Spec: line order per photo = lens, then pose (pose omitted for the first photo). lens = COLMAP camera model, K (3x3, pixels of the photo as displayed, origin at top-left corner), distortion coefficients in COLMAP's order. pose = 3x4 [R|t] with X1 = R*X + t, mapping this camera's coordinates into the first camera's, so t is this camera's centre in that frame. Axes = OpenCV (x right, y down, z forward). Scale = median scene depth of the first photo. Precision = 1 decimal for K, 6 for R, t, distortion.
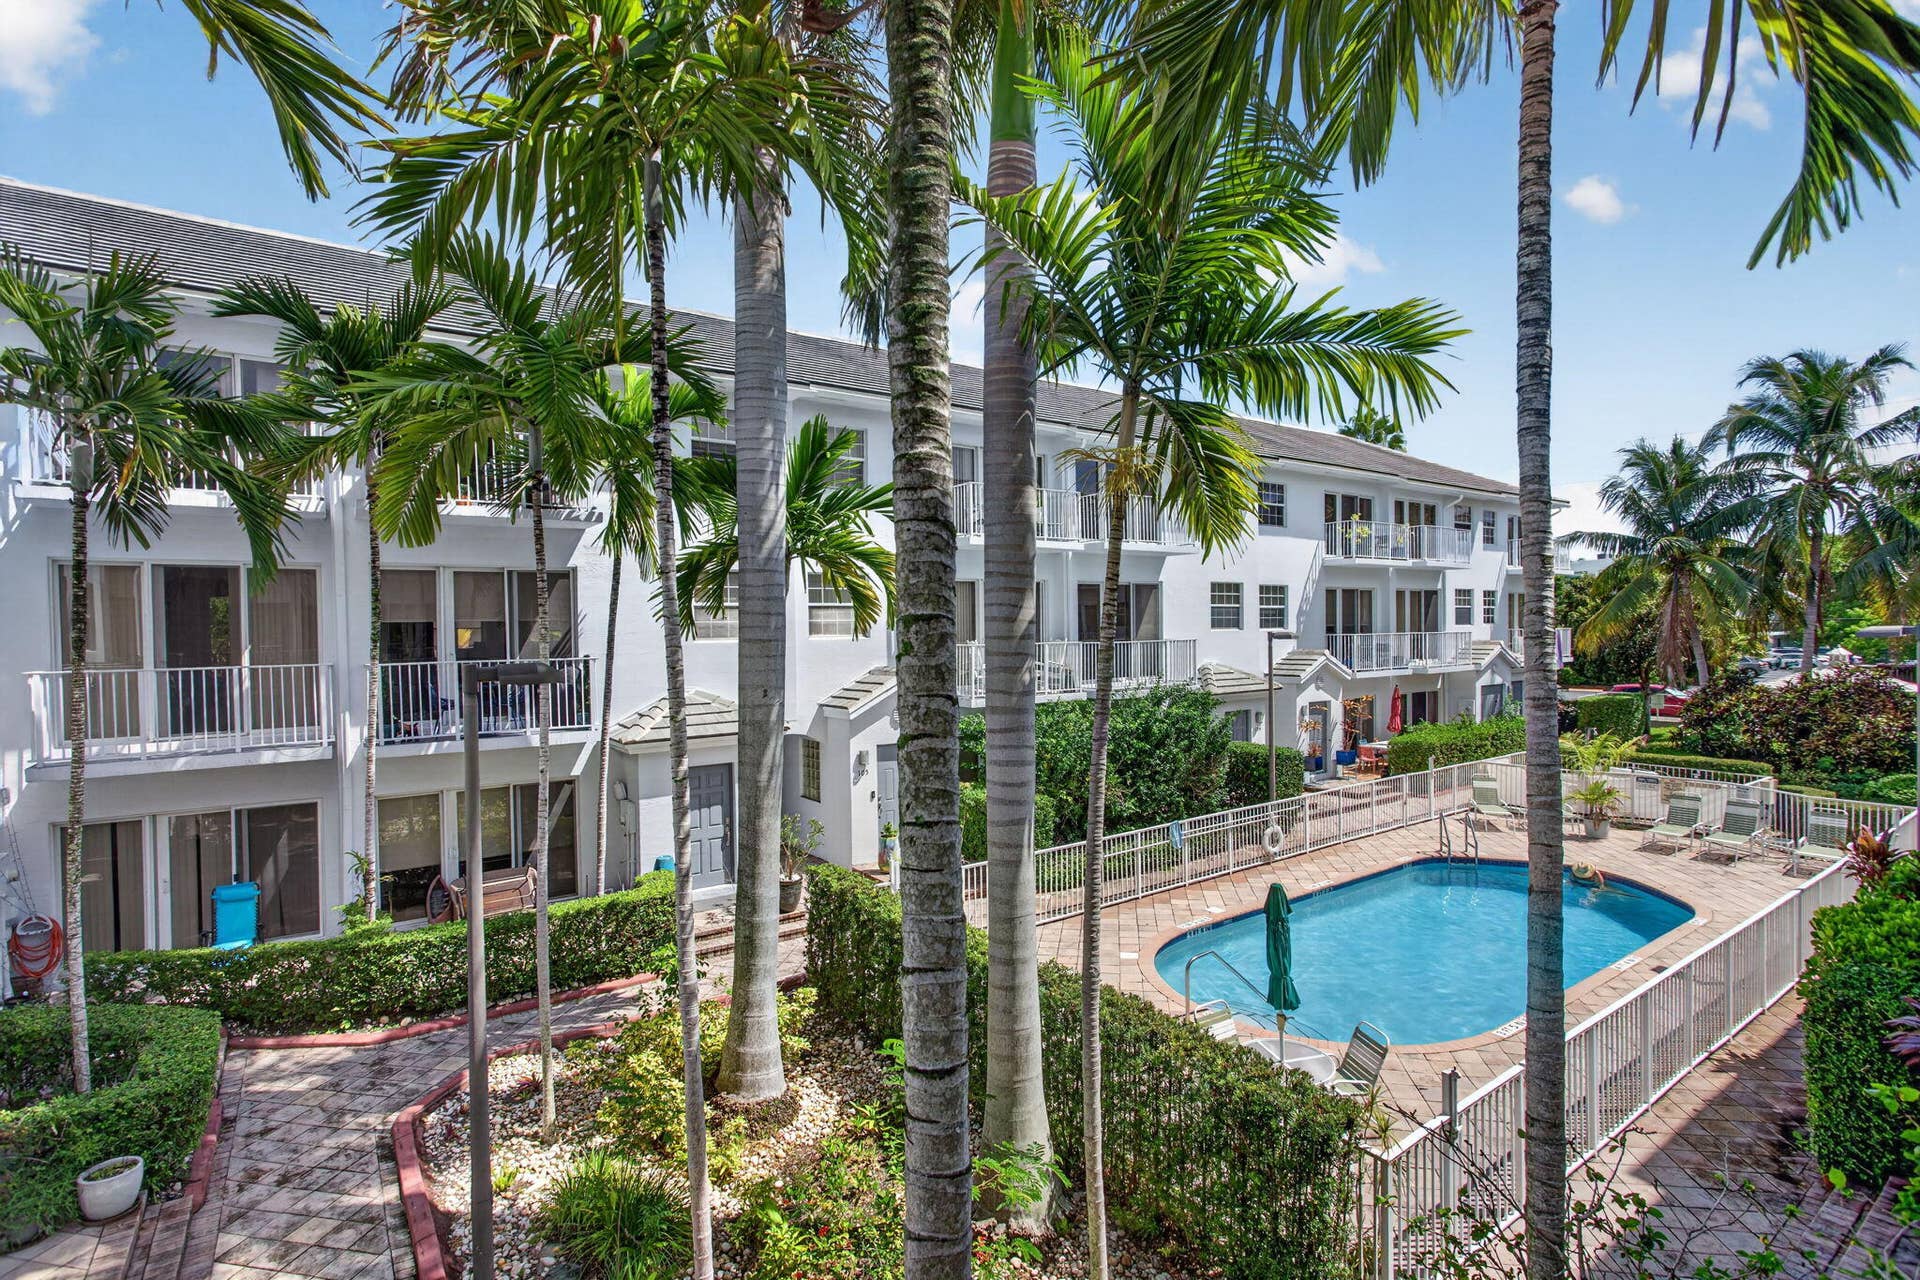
lens RADIAL K [[908.7, 0, 961.8], [0, 908.7, 645.6], [0, 0, 1]] dist [-0.001547, 0.000235]
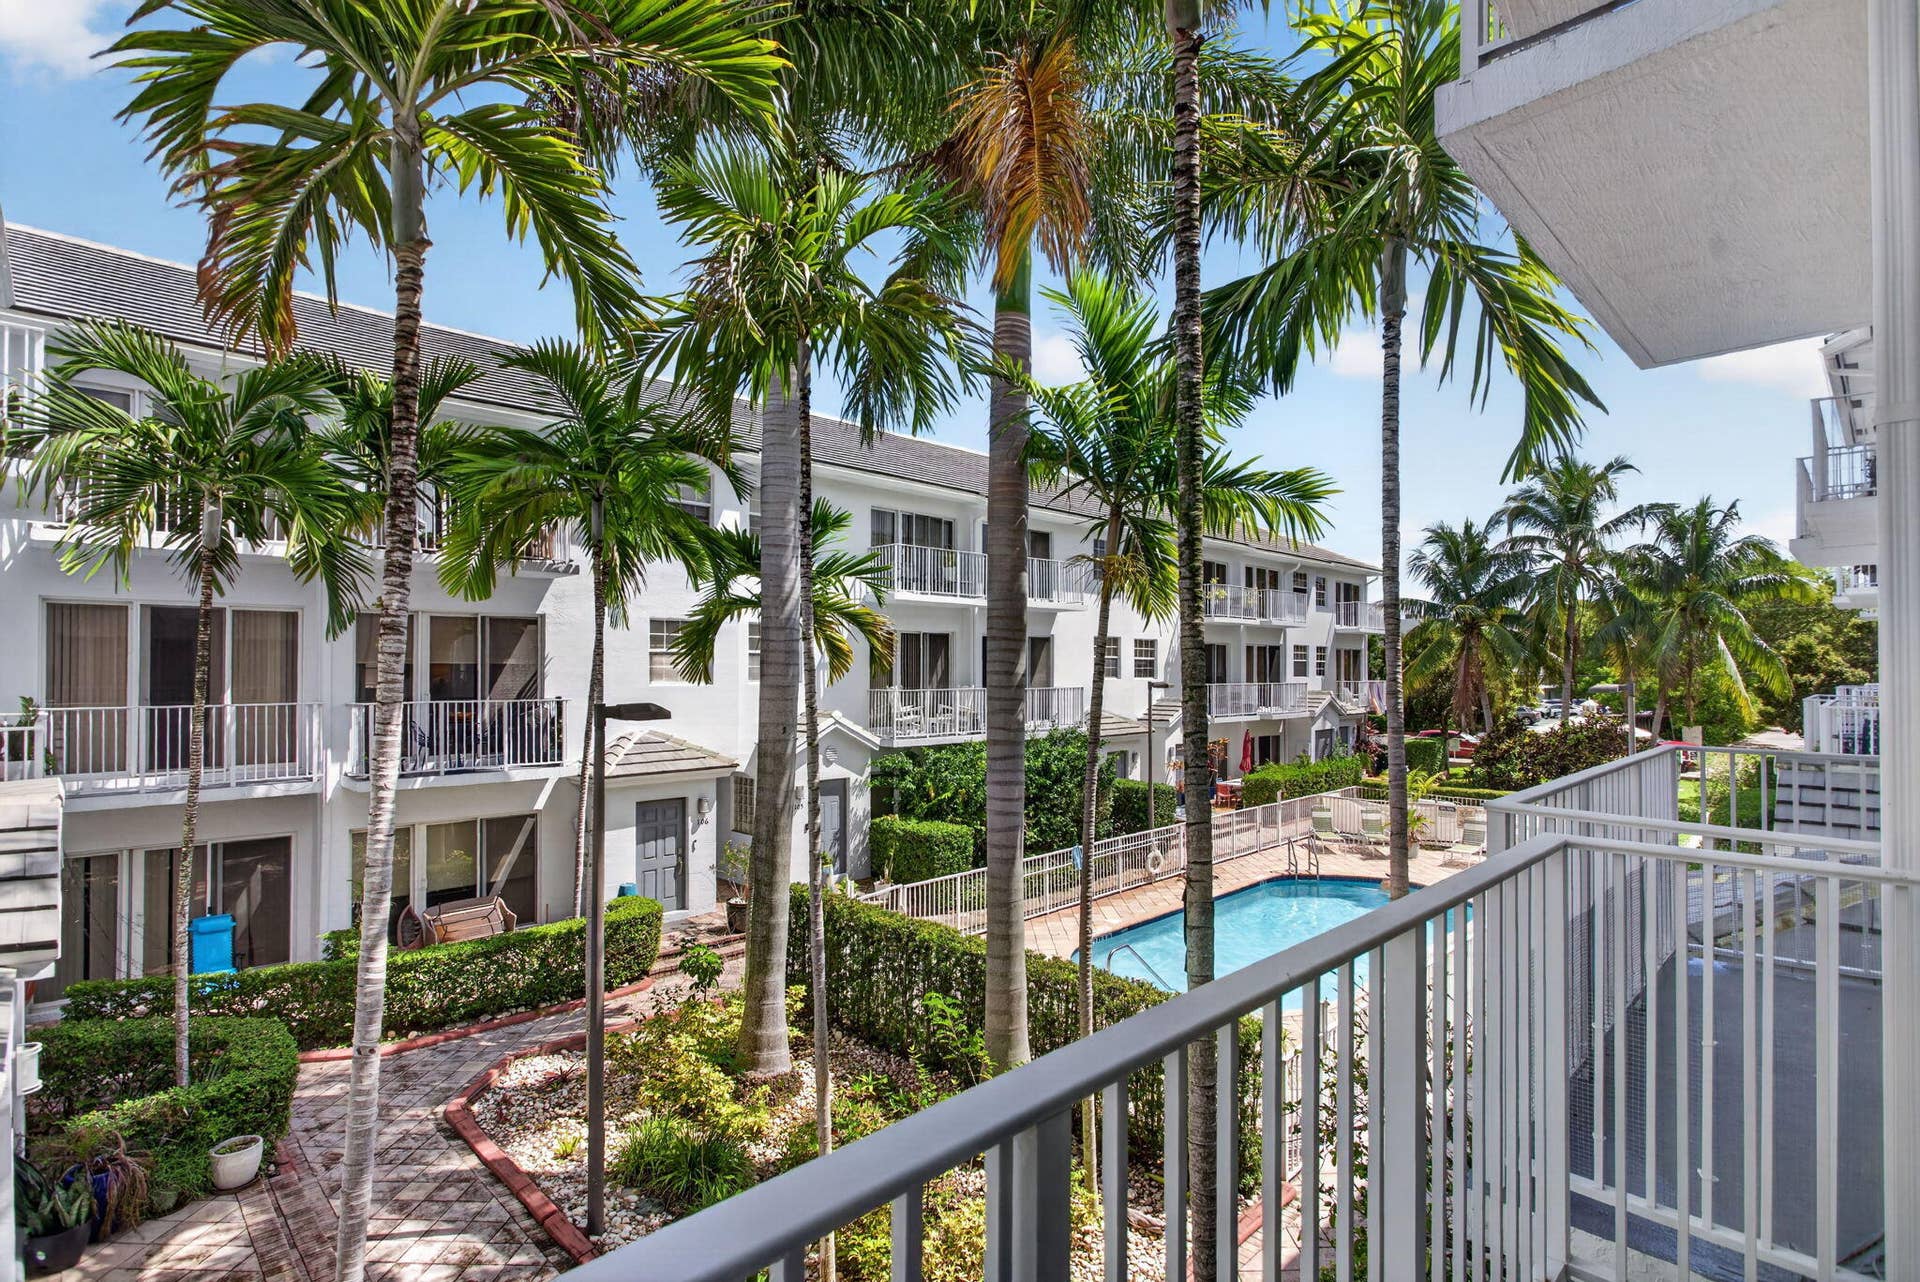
lens RADIAL K [[948.7, 0, 951.7], [0, 948.7, 658.8], [0, 0, 1]] dist [-0.003793, 0.000796]
pose [[0.986080, 0.016245, 0.165476, -0.103511], [-0.010822, 0.999376, -0.033616, -0.000950], [-0.165919, 0.031357, 0.985641, -0.135479]]
